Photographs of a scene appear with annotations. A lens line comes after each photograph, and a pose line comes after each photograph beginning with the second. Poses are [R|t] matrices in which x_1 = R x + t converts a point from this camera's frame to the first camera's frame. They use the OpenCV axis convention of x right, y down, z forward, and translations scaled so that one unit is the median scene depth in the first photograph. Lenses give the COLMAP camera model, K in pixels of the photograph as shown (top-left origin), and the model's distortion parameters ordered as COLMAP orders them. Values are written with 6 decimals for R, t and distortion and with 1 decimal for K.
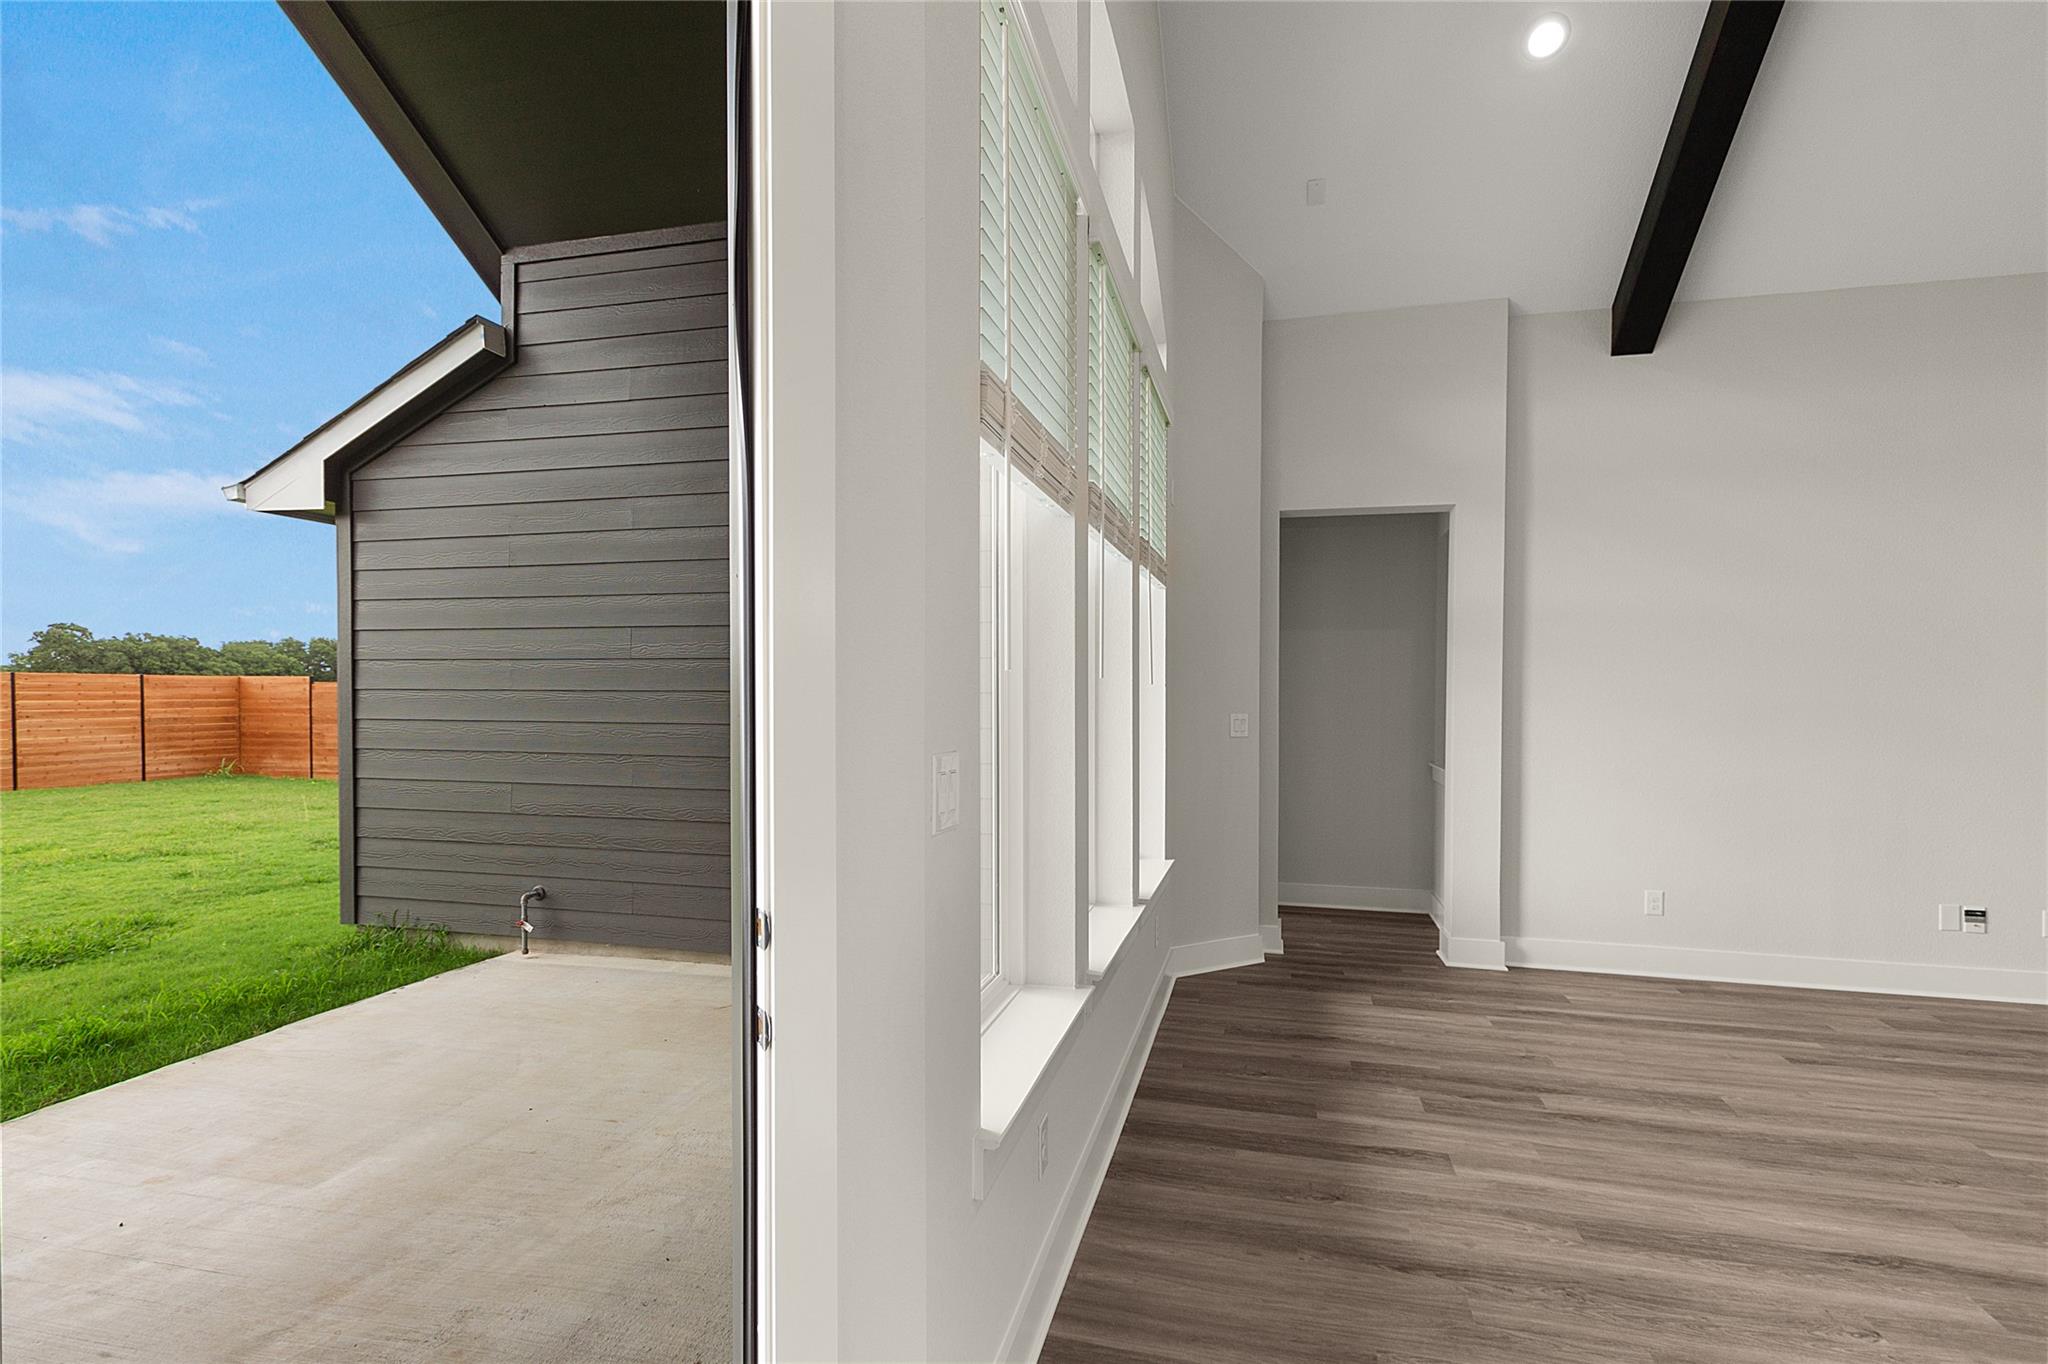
lens RADIAL K [[1001.2, 0, 1016.1], [0, 1001.2, 689.8], [0, 0, 1]] dist [-0.001116, -0.000220]
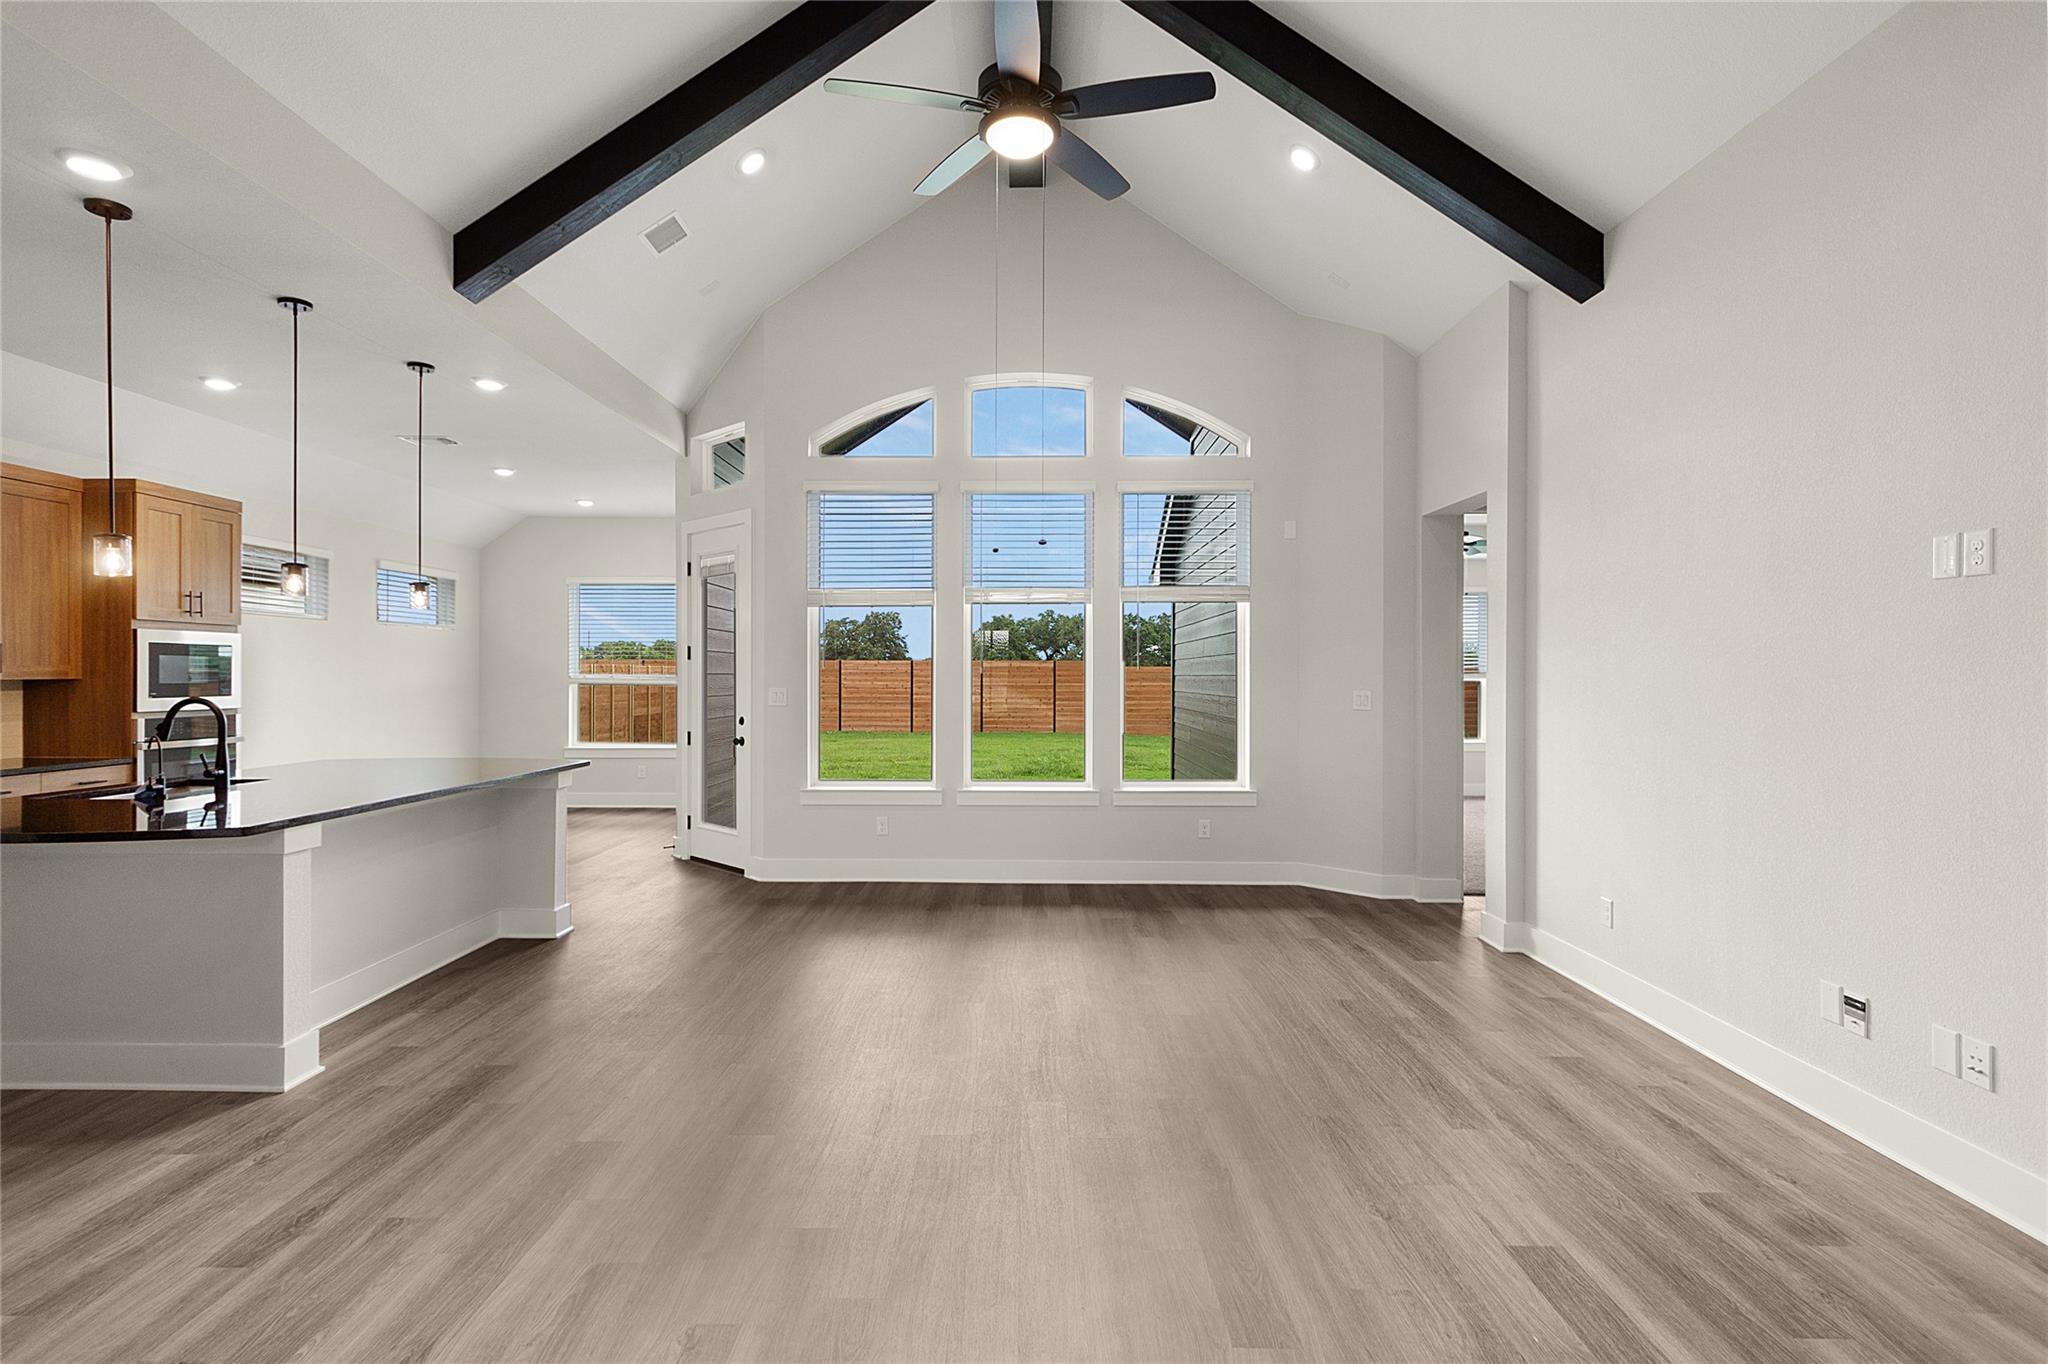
lens RADIAL K [[1001.2, 0, 1016.1], [0, 1001.2, 689.8], [0, 0, 1]] dist [-0.001116, -0.000220]
pose [[0.249996, 0.005546, -0.968231, 1.331132], [0.003039, 0.999974, 0.006512, 0.011648], [0.968242, -0.004570, 0.249972, 0.280889]]
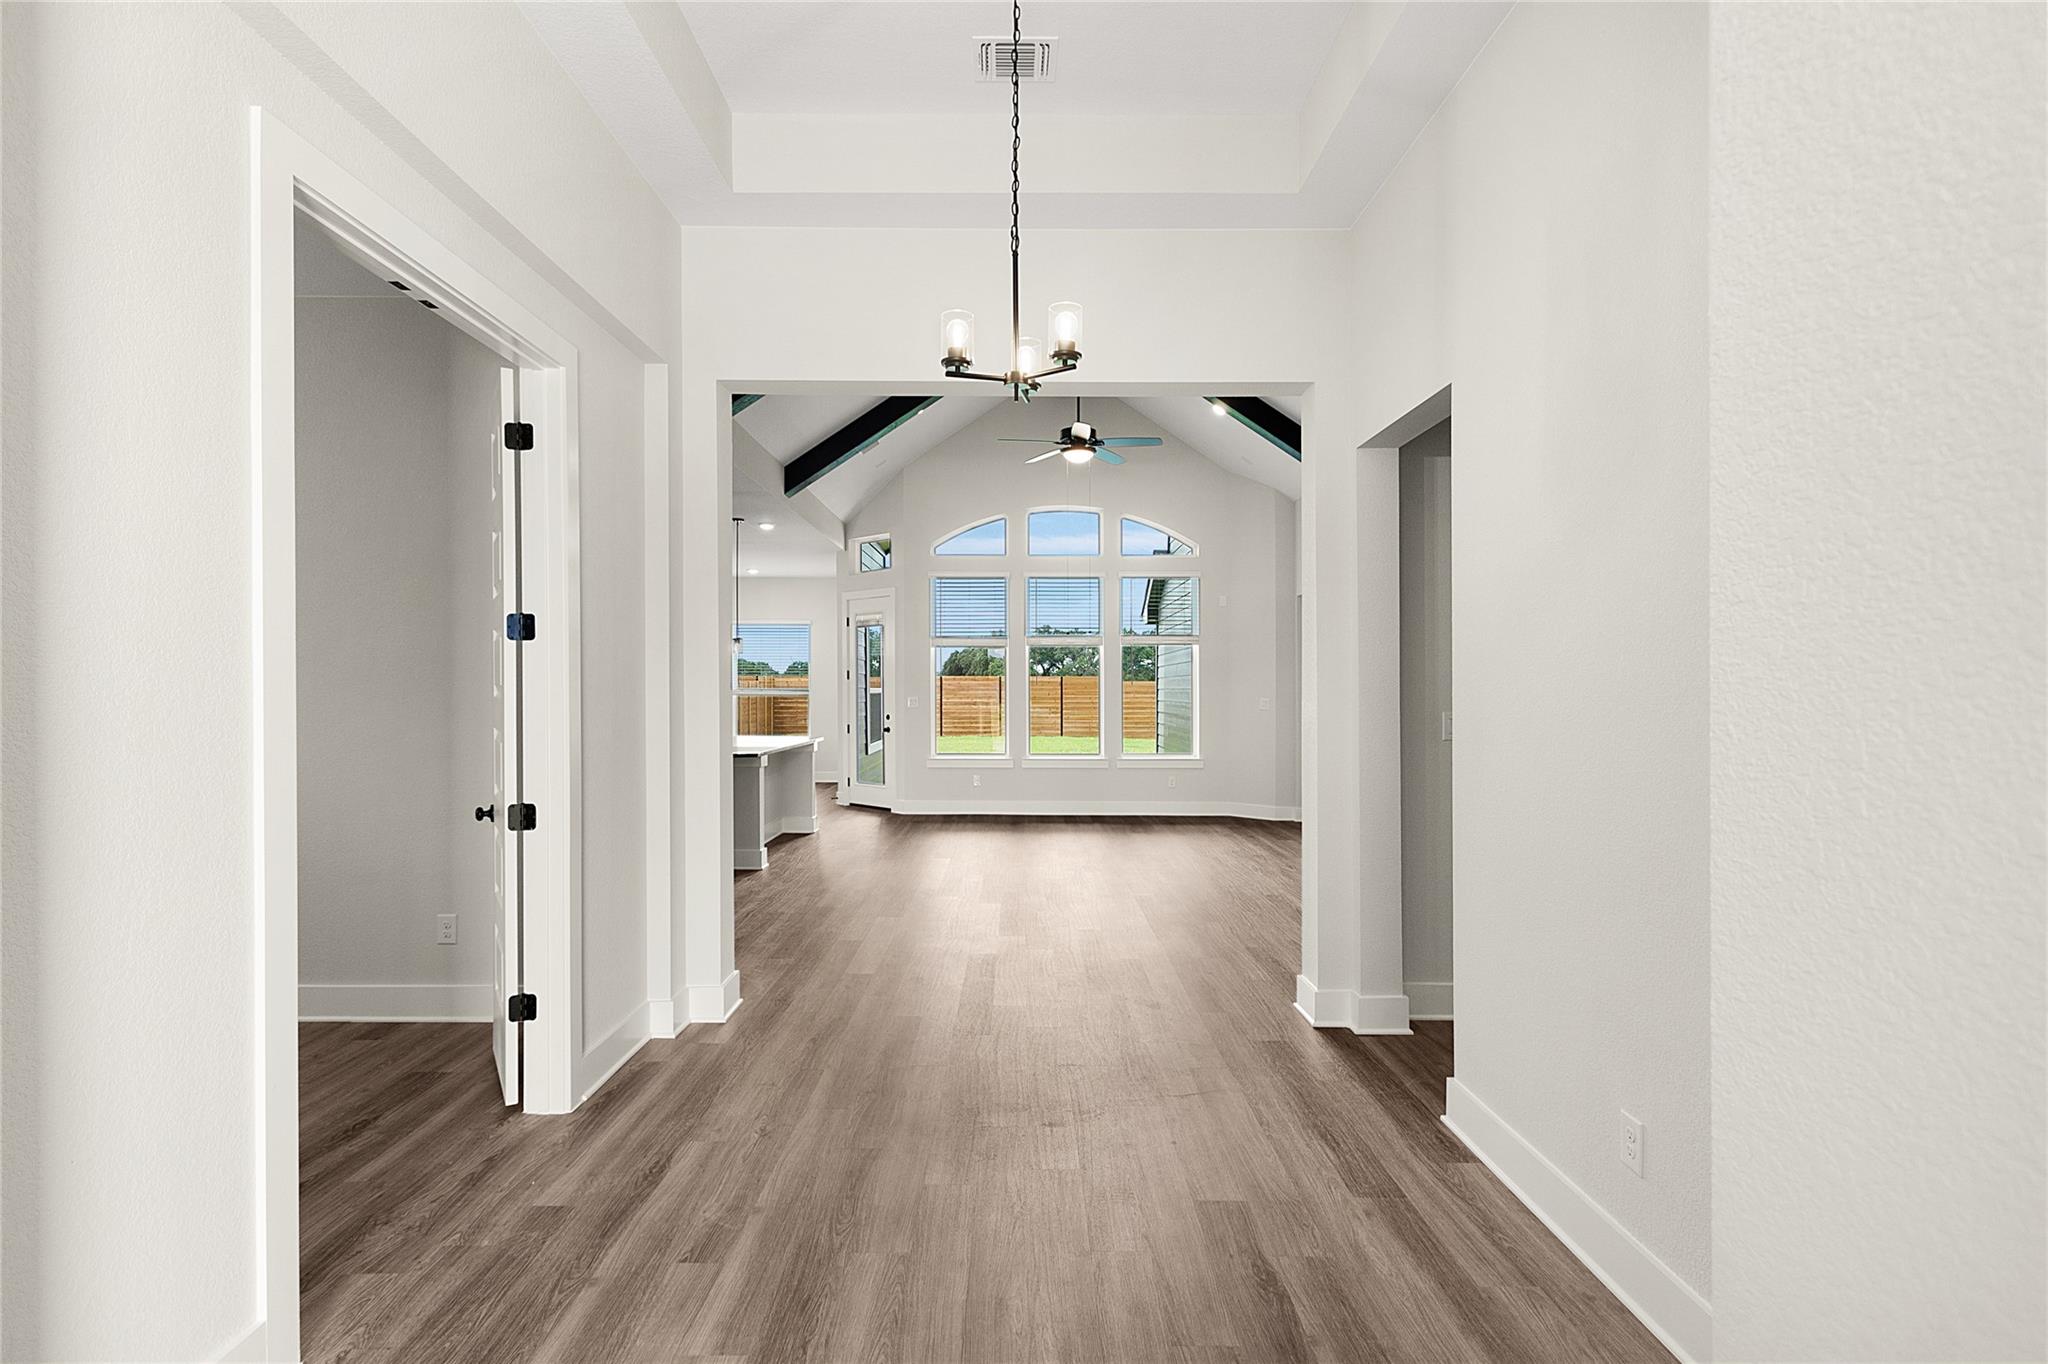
lens RADIAL K [[1001.2, 0, 1016.1], [0, 1001.2, 689.8], [0, 0, 1]] dist [-0.001116, -0.000220]
pose [[0.256173, -0.007119, -0.966605, 2.129421], [0.003964, 0.999972, -0.006314, 0.015607], [0.966623, -0.002214, 0.256194, -0.031806]]
